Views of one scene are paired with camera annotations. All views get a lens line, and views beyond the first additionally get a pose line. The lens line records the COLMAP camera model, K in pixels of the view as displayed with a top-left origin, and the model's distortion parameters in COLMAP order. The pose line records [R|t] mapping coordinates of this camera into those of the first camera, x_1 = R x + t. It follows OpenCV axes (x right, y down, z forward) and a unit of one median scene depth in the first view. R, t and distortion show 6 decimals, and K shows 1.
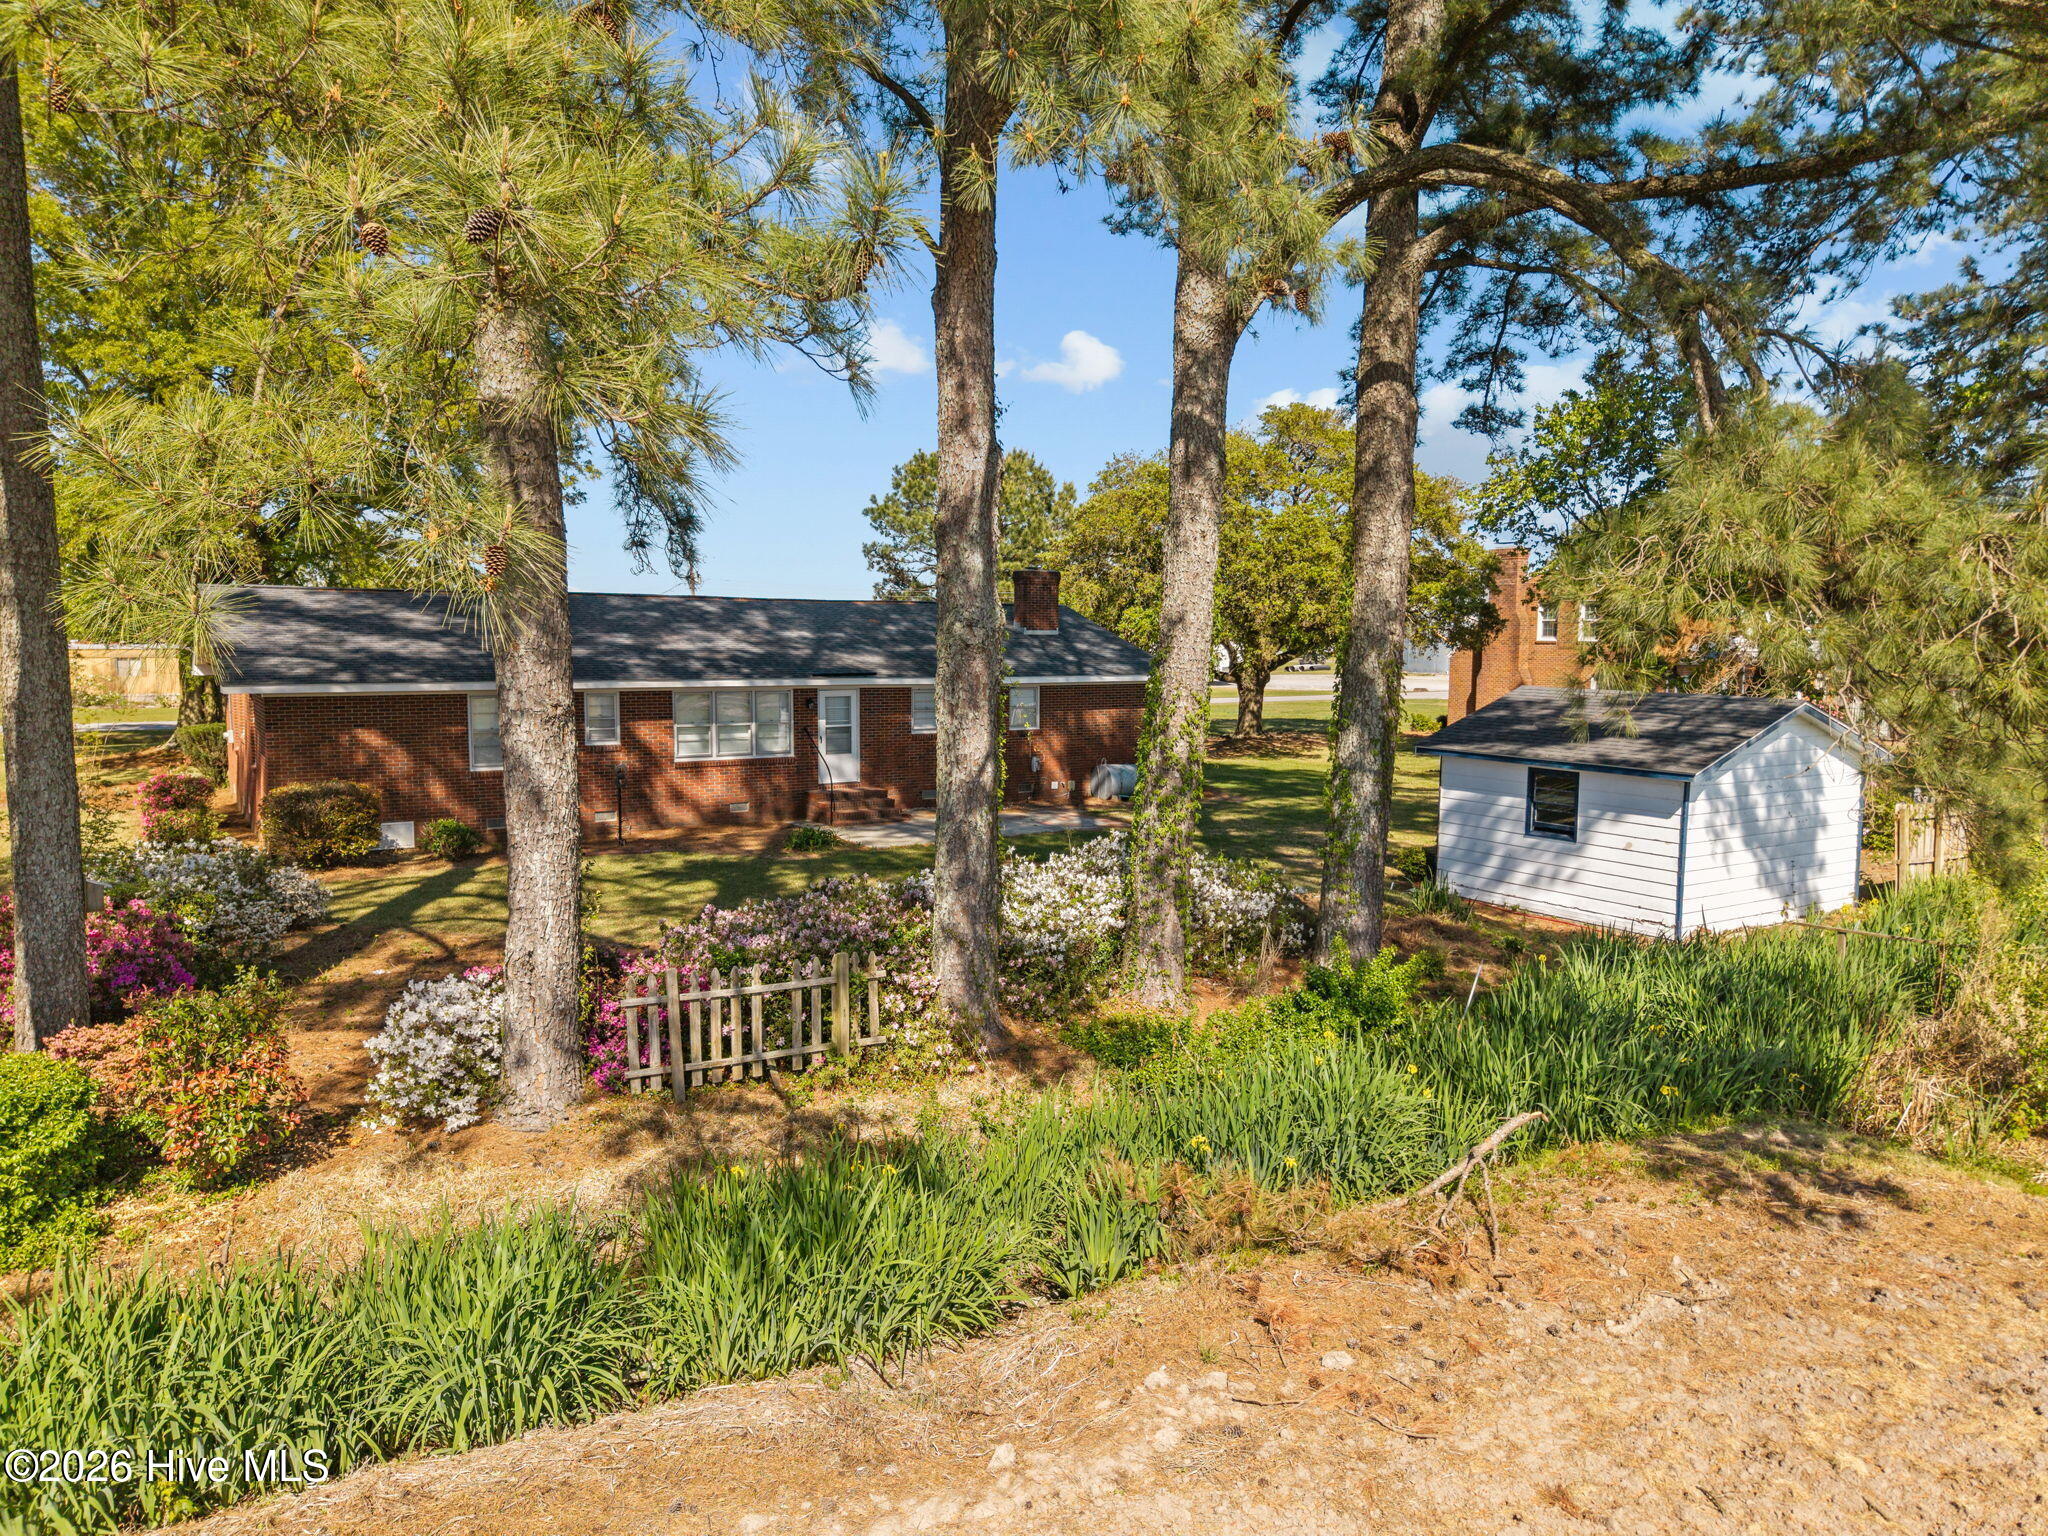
lens RADIAL K [[1427.1, 0, 1038.4], [0, 1427.1, 738.9], [0, 0, 1]] dist [0.154690, -0.361078]
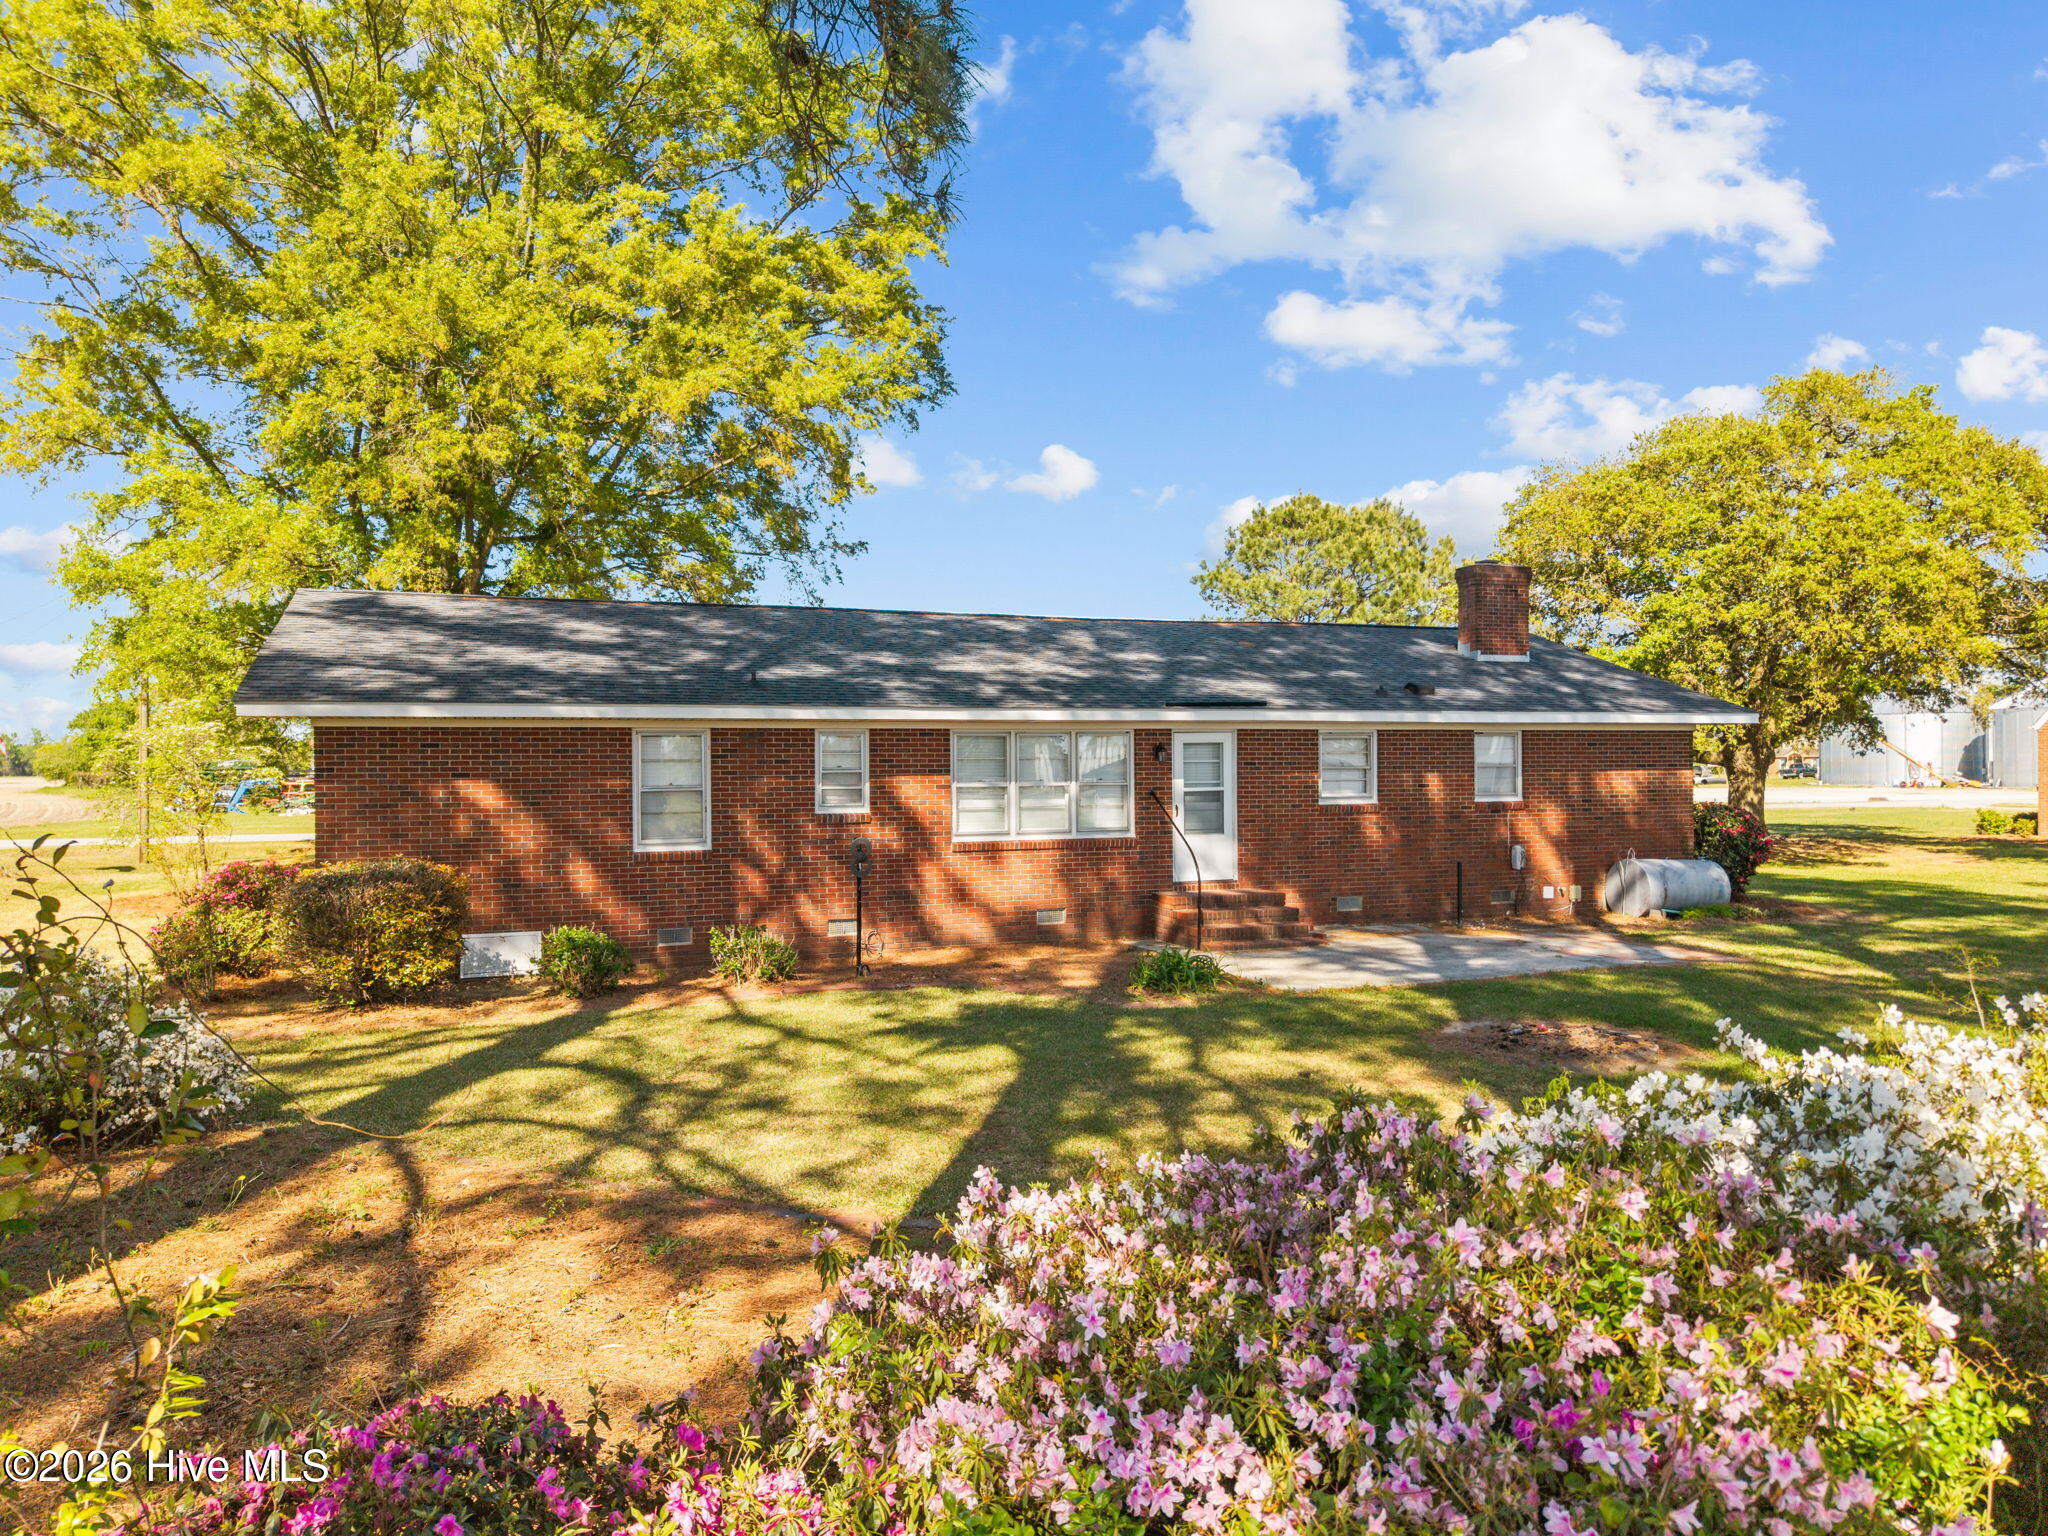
lens RADIAL K [[1427.1, 0, 1038.4], [0, 1427.1, 738.9], [0, 0, 1]] dist [0.154690, -0.361078]
pose [[0.977951, -0.015728, -0.208242, -0.084487], [-0.003246, 0.995895, -0.090458, 0.027440], [0.208809, 0.089139, 0.973885, 0.387287]]
